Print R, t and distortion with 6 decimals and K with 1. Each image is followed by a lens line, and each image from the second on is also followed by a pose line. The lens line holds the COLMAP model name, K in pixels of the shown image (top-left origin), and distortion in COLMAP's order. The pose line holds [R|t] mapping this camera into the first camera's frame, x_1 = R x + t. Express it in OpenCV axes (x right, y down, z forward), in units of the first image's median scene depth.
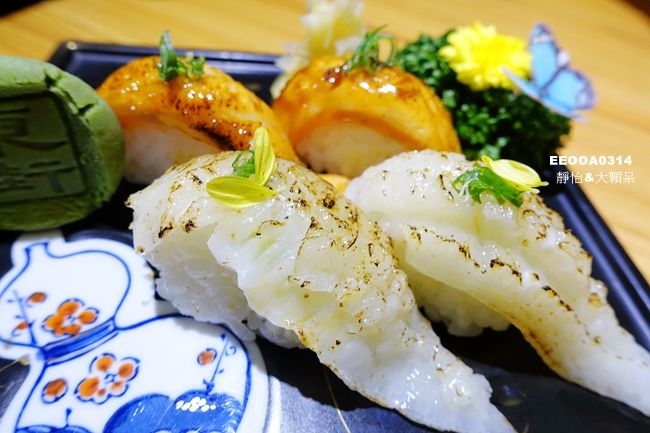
lens RADIAL K [[415.5, 0, 325.0], [0, 415.5, 216.5], [0, 0, 1]] dist [0.014205, 0.000231]
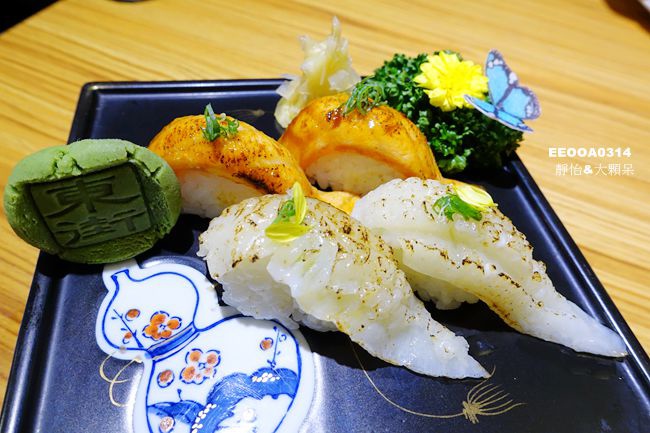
lens RADIAL K [[415.5, 0, 325.0], [0, 415.5, 216.5], [0, 0, 1]] dist [0.014205, 0.000231]
pose [[0.995092, -0.090212, 0.040665, -0.105962], [0.086808, 0.993098, 0.078871, -0.174681], [-0.047500, -0.074954, 0.996055, -0.353474]]
